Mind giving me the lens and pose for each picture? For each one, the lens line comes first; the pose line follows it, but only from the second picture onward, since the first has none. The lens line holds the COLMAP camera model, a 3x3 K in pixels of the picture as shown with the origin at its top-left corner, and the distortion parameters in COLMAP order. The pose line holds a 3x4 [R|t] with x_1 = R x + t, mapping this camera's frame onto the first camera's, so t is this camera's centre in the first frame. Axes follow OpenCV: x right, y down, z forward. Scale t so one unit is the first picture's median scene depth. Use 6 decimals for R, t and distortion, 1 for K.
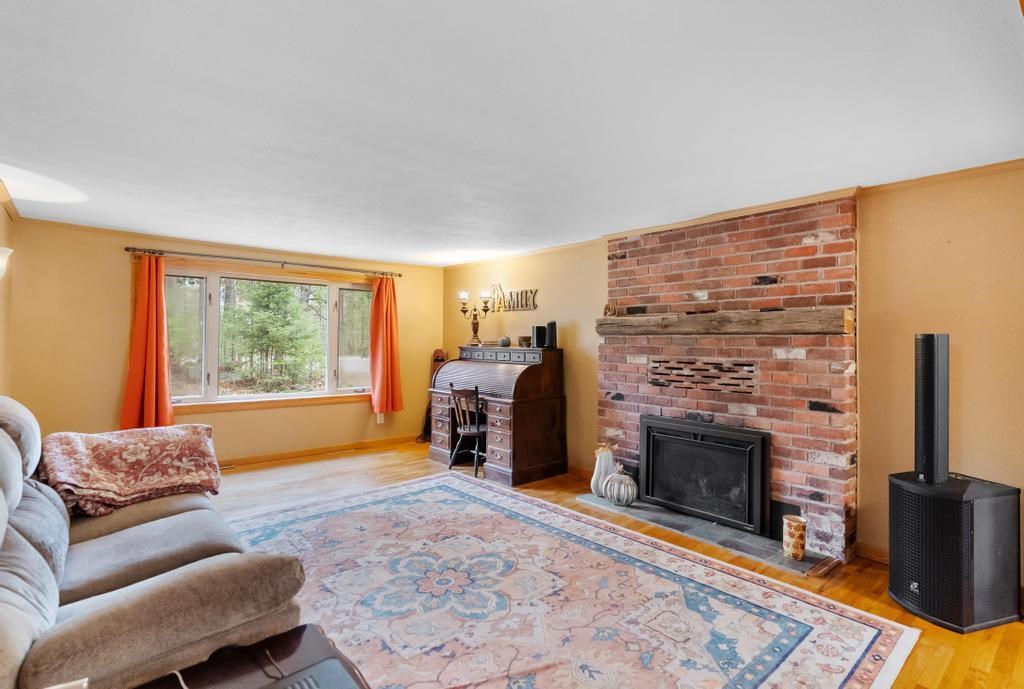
lens RADIAL K [[496.2, 0, 520.6], [0, 496.2, 336.6], [0, 0, 1]] dist [-0.002864, 0.003098]
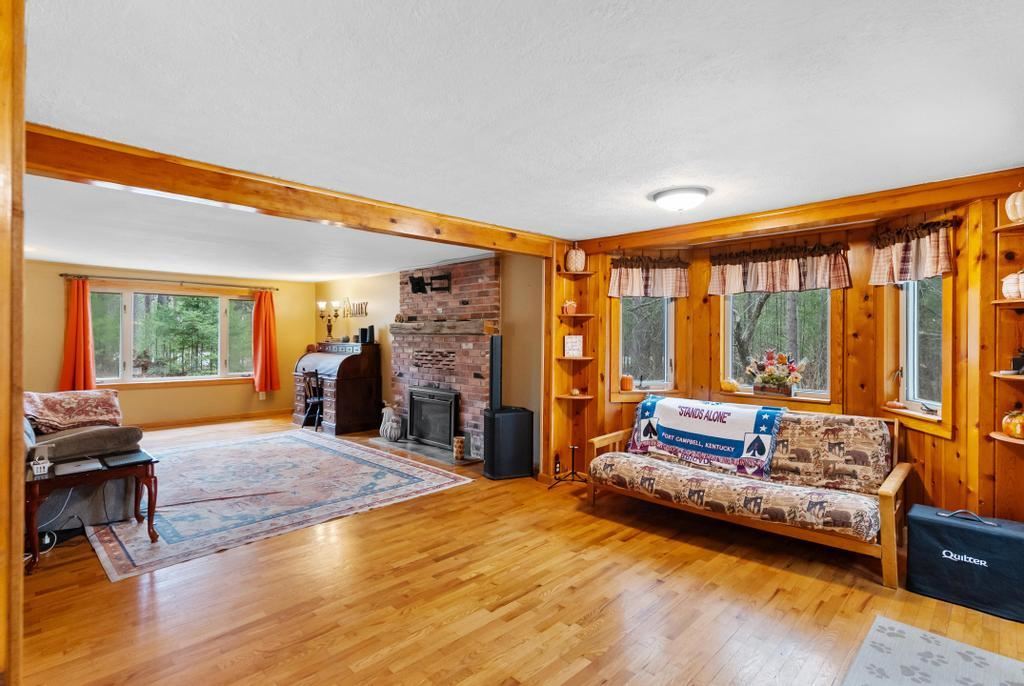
lens RADIAL K [[496.2, 0, 513.0], [0, 496.2, 337.4], [0, 0, 1]] dist [-0.002864, 0.003098]
pose [[0.997381, -0.003203, 0.072251, 0.490191], [0.002383, 0.999932, 0.011441, -0.012754], [-0.072283, -0.011239, 0.997321, -0.637726]]
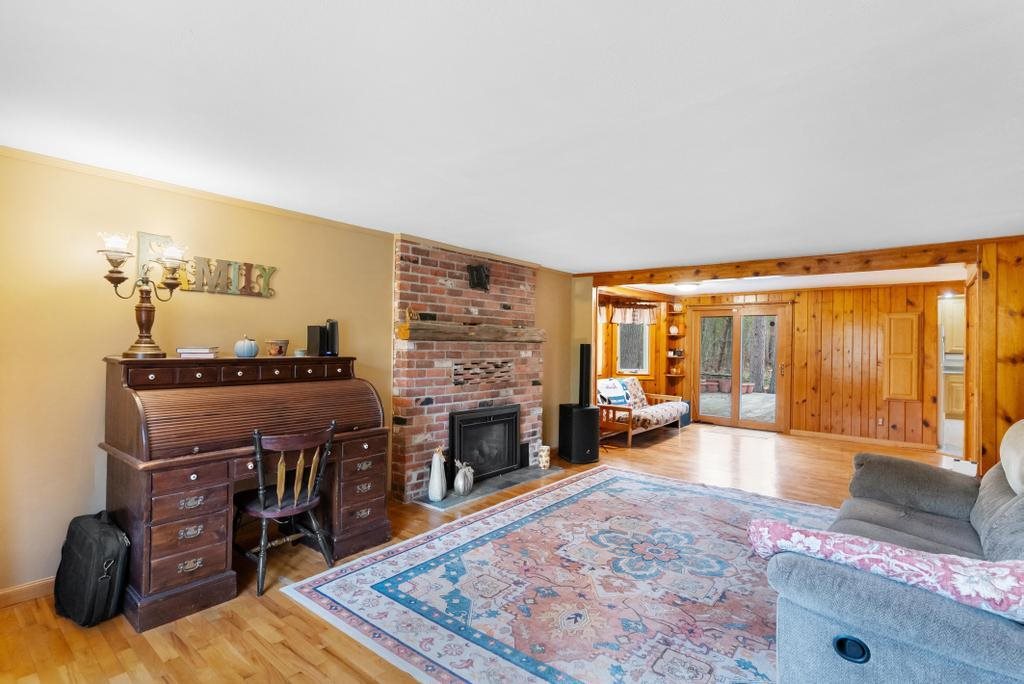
lens RADIAL K [[496.2, 0, 499.3], [0, 496.2, 343.3], [0, 0, 1]] dist [-0.002864, 0.003098]
pose [[-0.144112, -0.009397, 0.989517, -0.935647], [-0.023242, 0.999711, 0.006109, -0.008321], [-0.989288, -0.022118, -0.144288, 1.130724]]
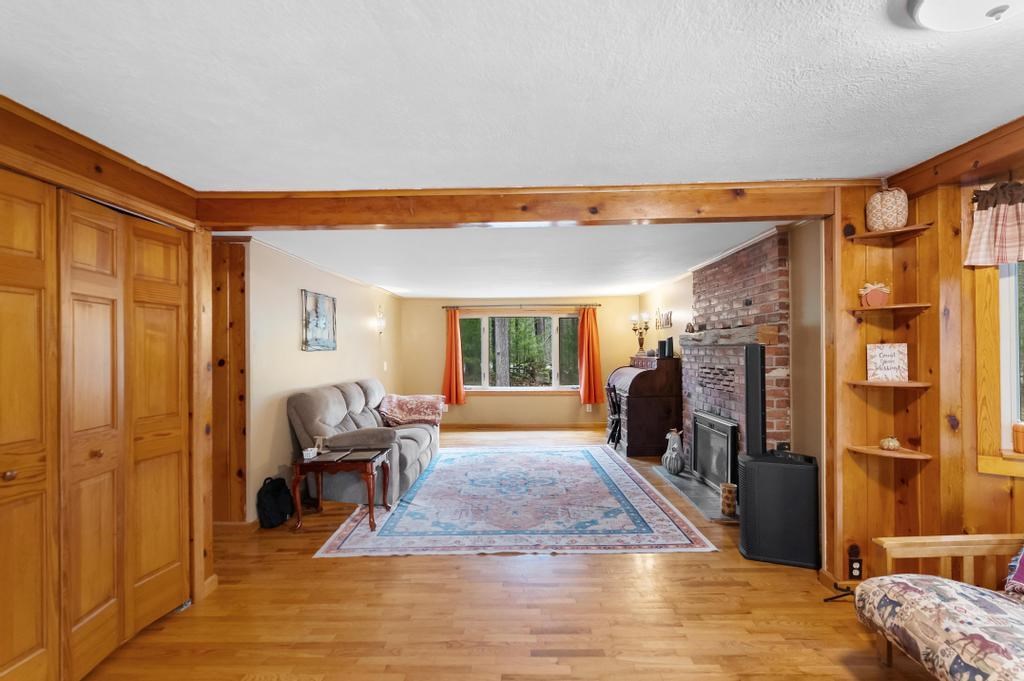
lens RADIAL K [[496.2, 0, 511.9], [0, 496.2, 351.1], [0, 0, 1]] dist [-0.002864, 0.003098]
pose [[0.743011, -0.015465, -0.669100, 0.806978], [0.022305, 0.999750, 0.001661, -0.005426], [0.668907, -0.016159, 0.743171, -0.289824]]
